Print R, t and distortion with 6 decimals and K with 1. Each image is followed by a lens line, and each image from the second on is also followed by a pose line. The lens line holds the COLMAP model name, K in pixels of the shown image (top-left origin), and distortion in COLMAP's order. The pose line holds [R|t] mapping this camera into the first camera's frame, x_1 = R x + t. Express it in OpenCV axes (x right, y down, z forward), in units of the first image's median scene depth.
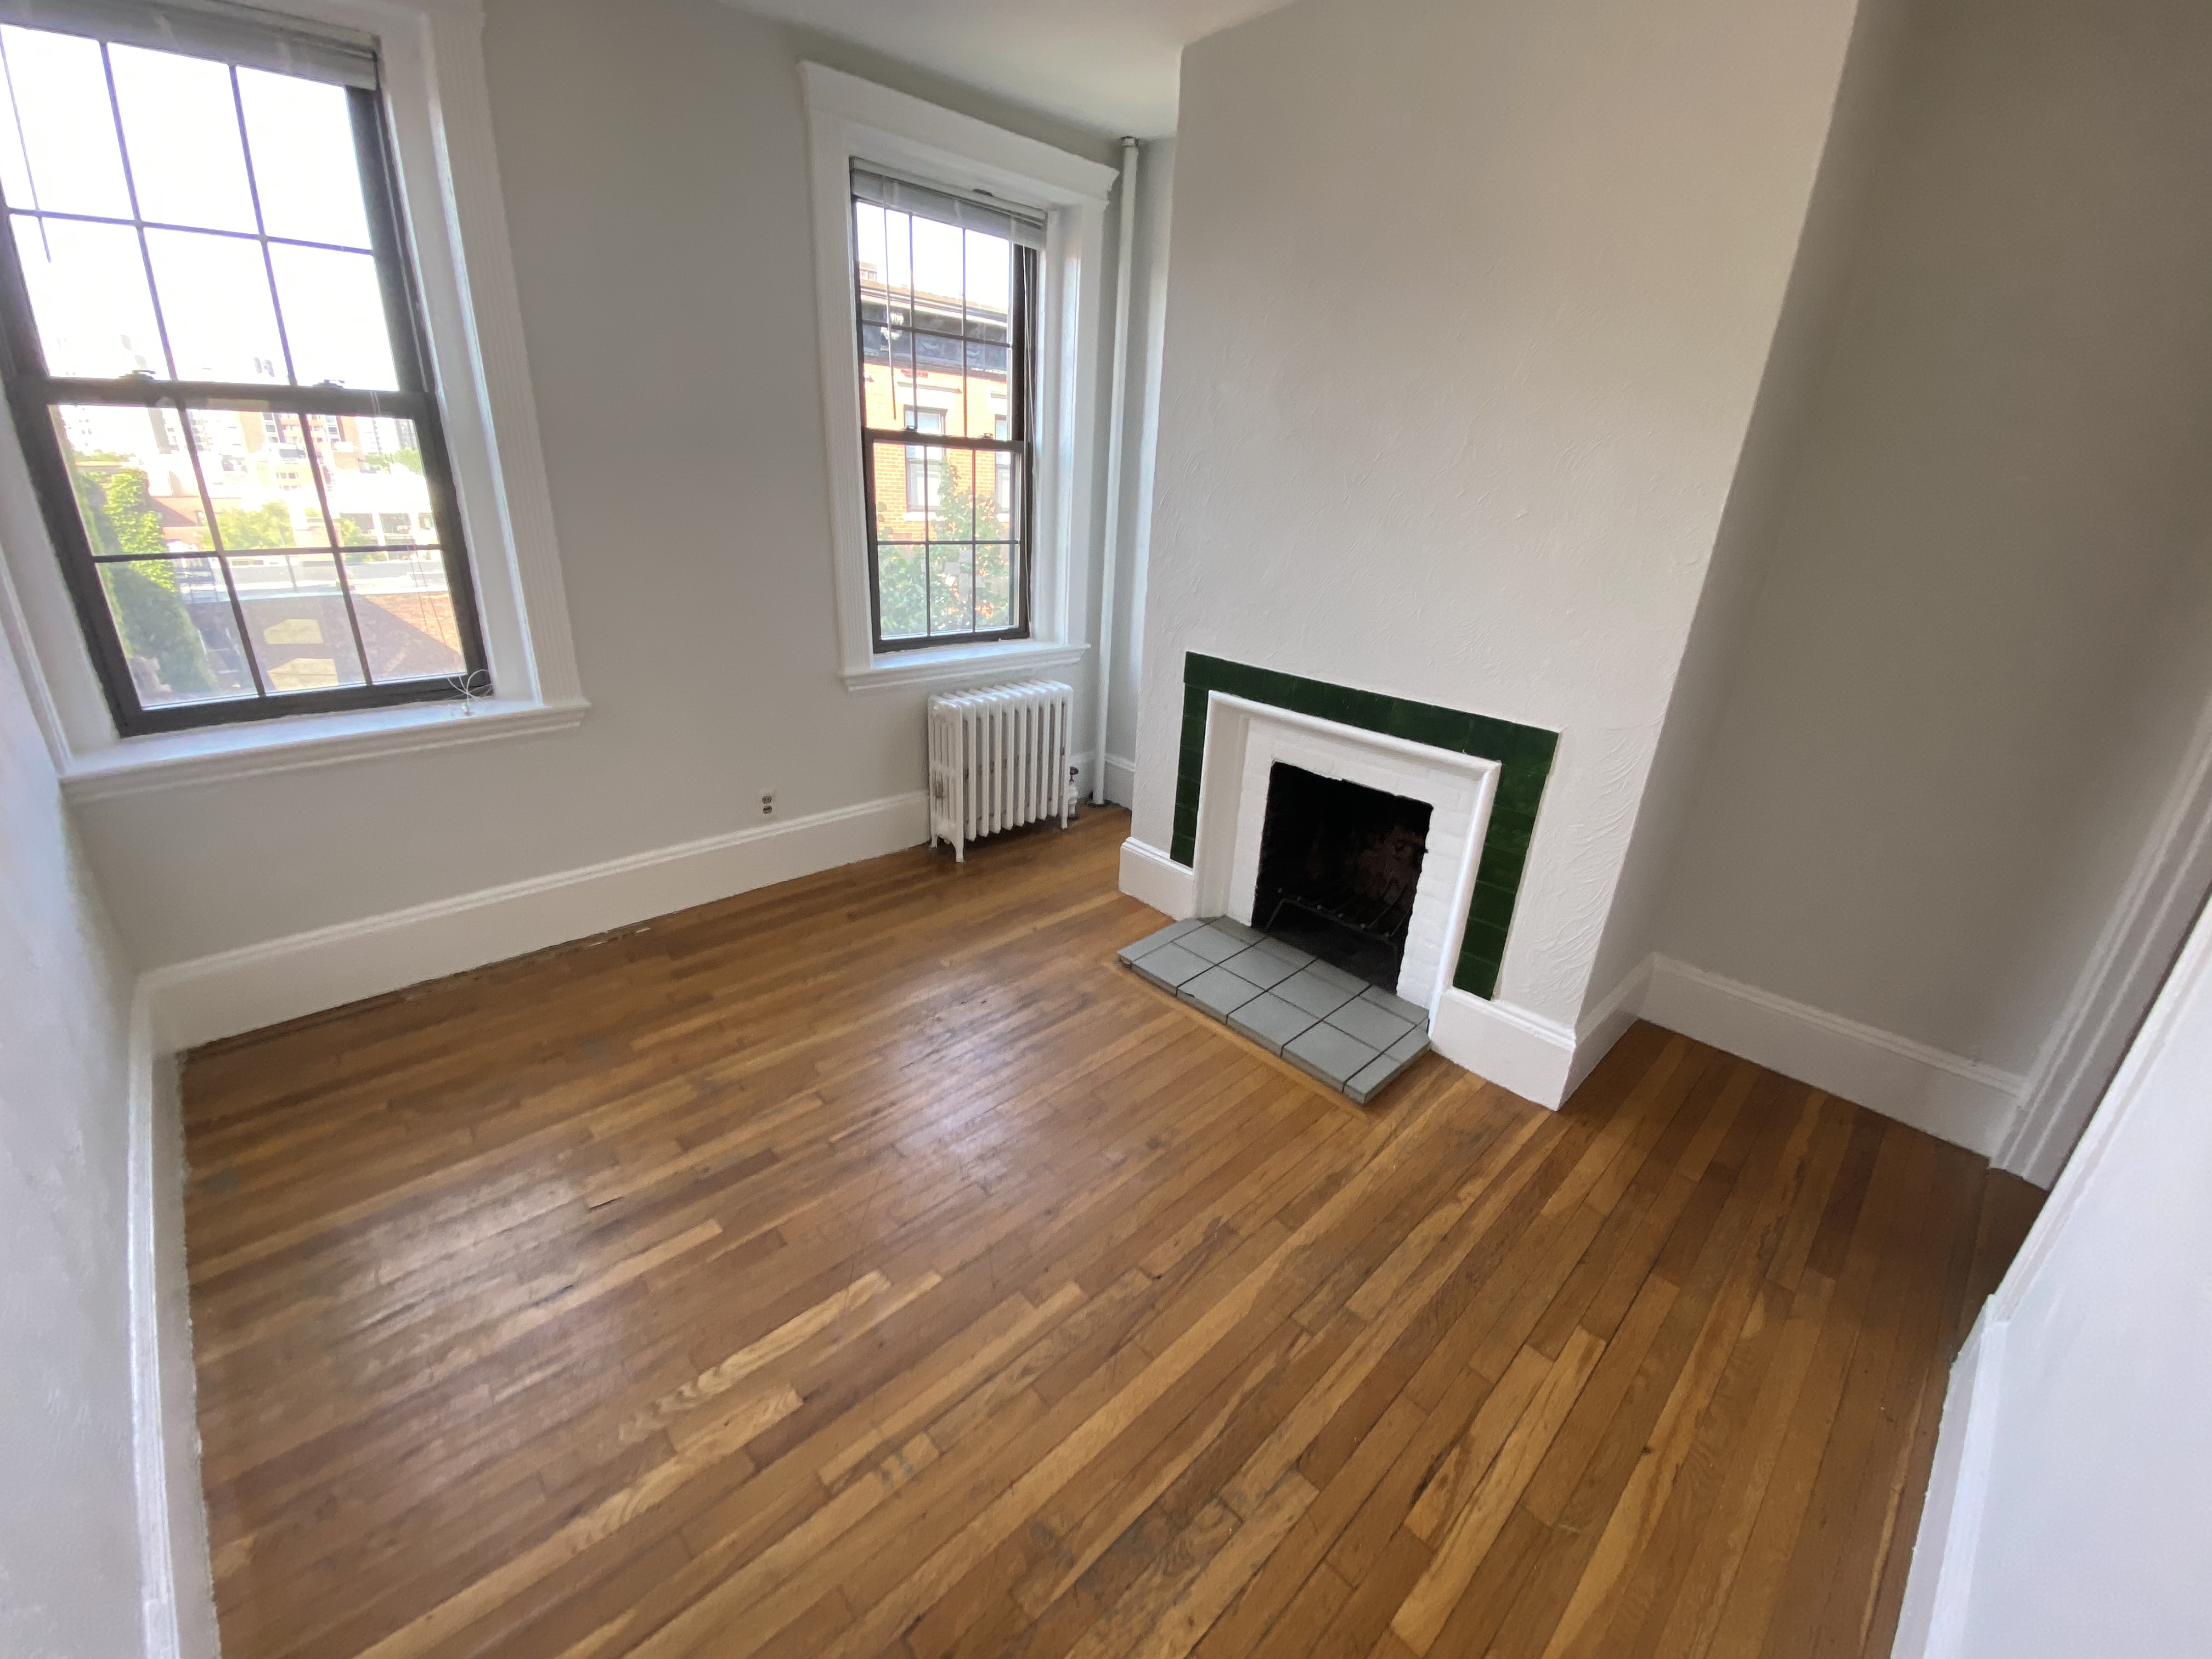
lens RADIAL K [[889.3, 0, 1101.6], [0, 889.3, 812.4], [0, 0, 1]] dist [0.036344, -0.023134]
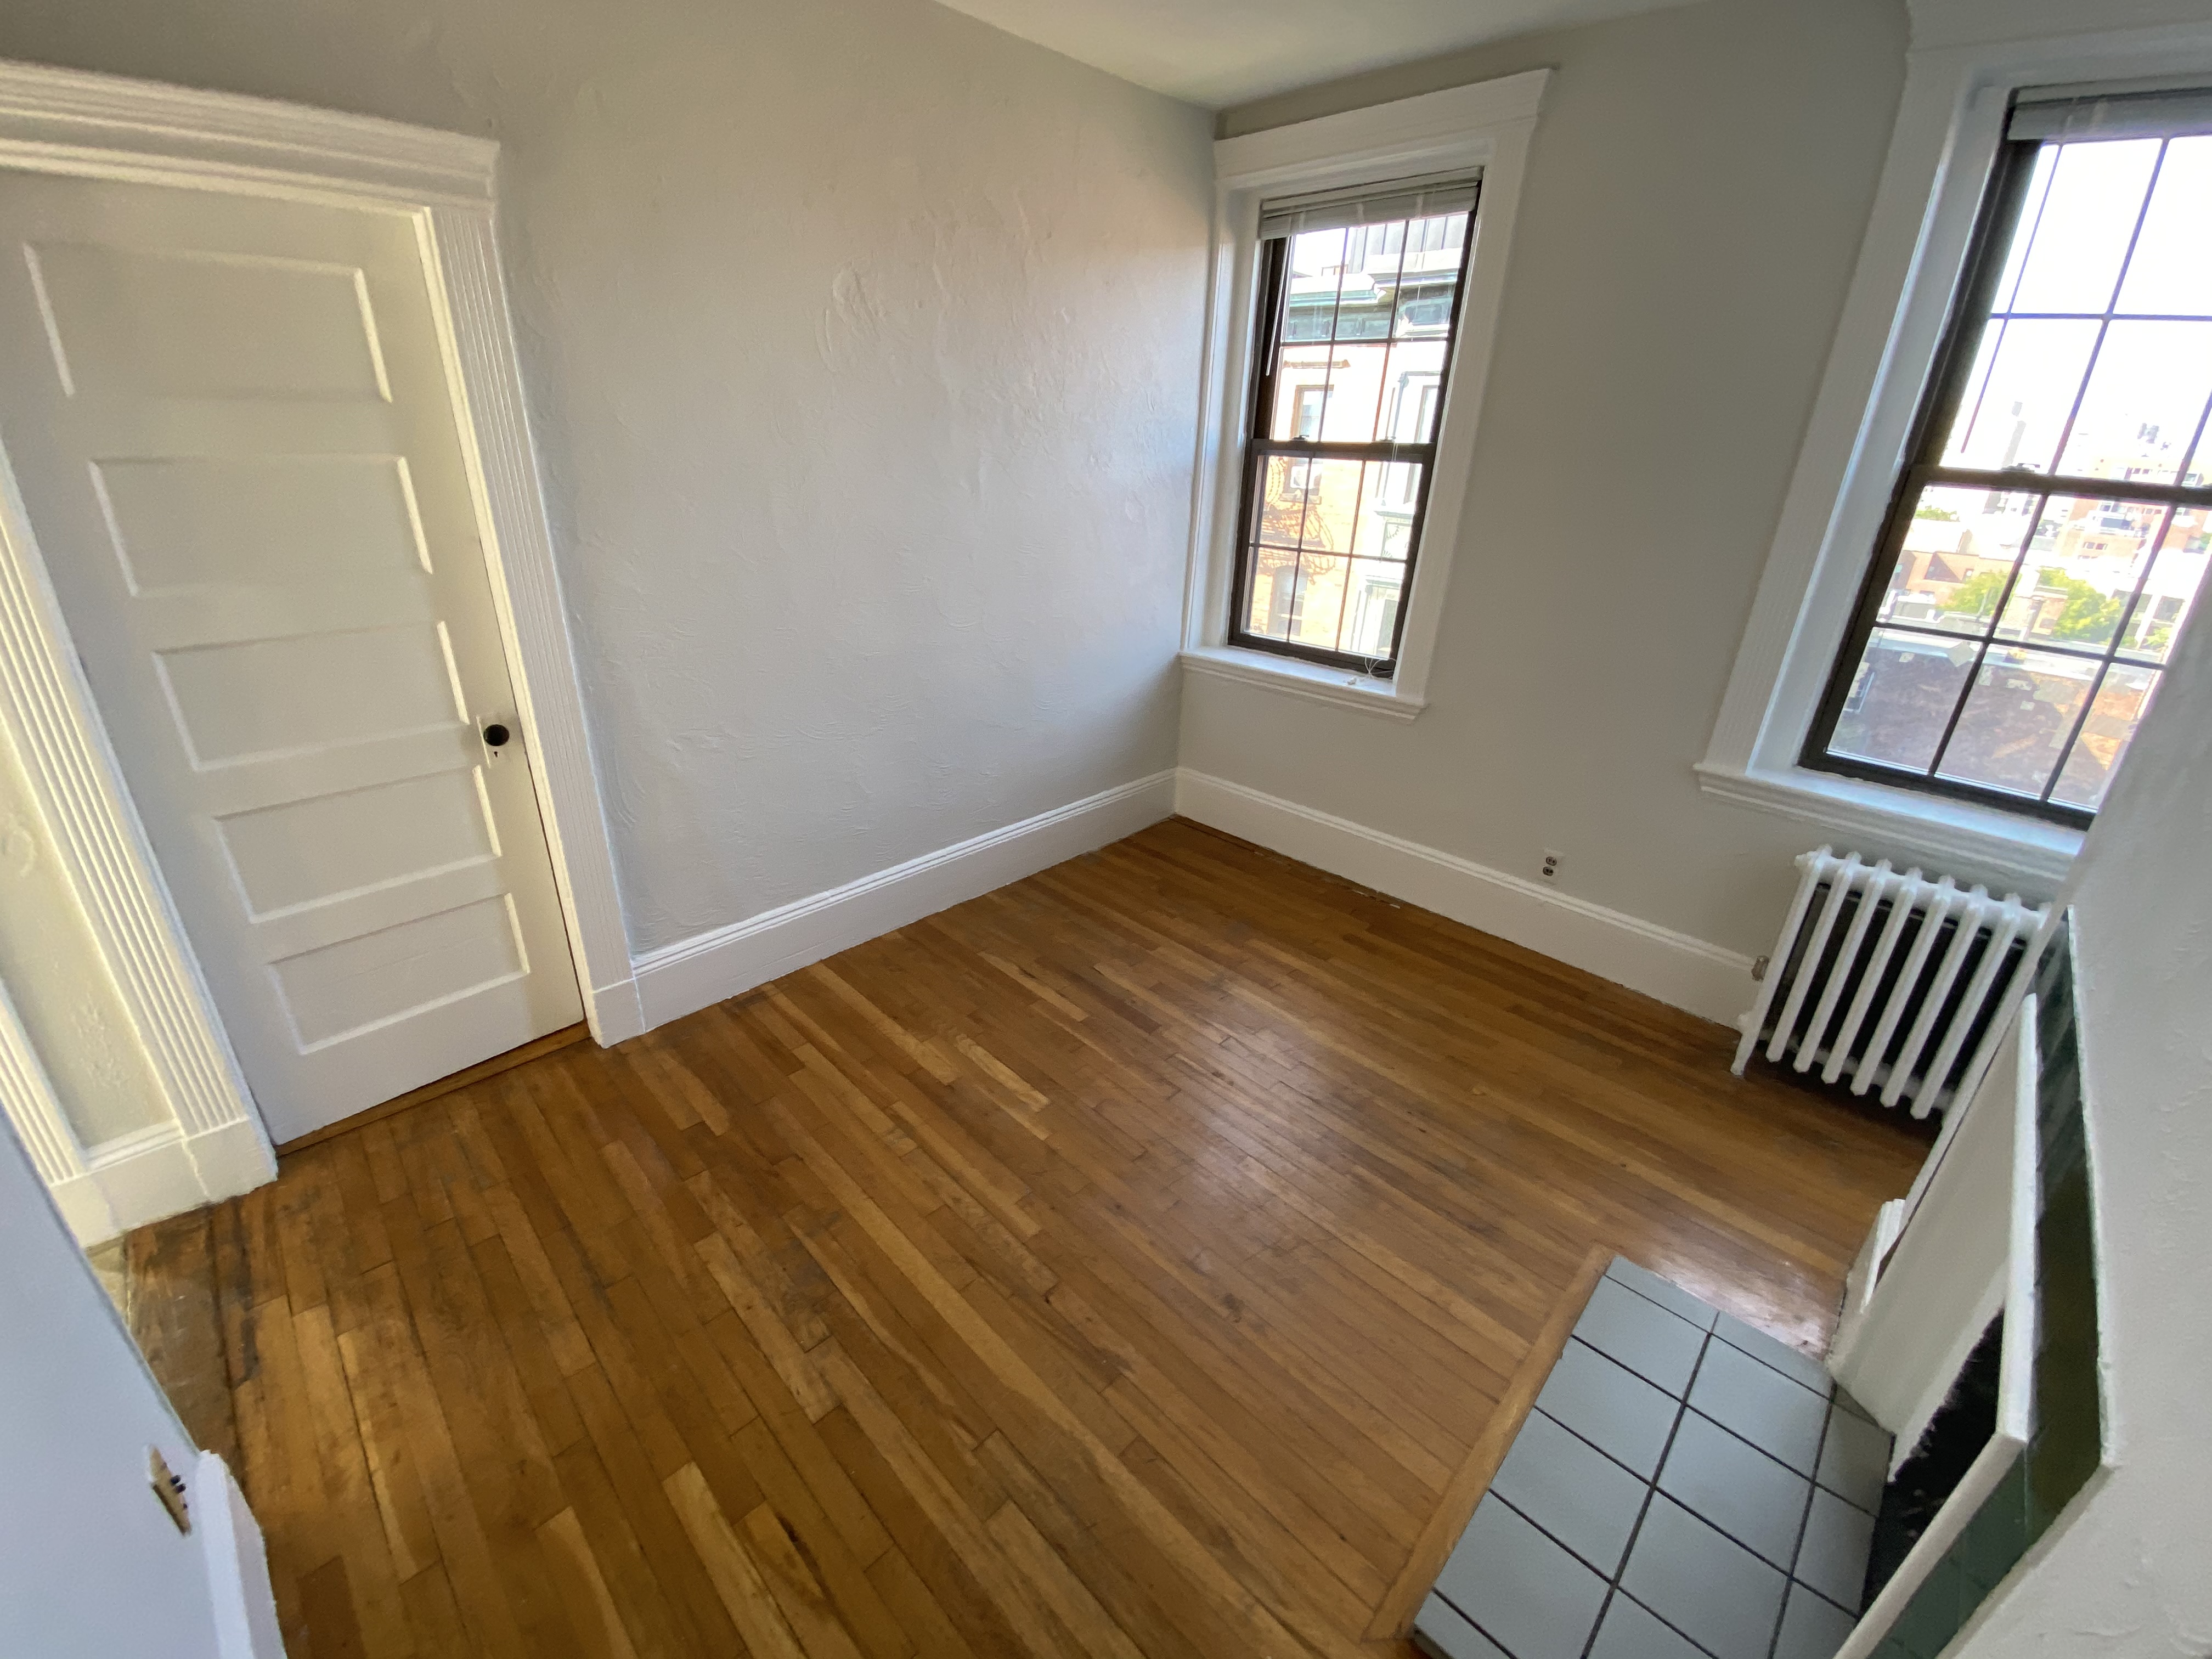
lens RADIAL K [[889.3, 0, 1101.6], [0, 889.3, 812.4], [0, 0, 1]] dist [0.036344, -0.023134]
pose [[0.040801, 0.342253, -0.938722, 0.660386], [-0.399699, 0.866647, 0.298602, -0.214393], [0.915738, 0.363023, 0.172158, 0.567357]]
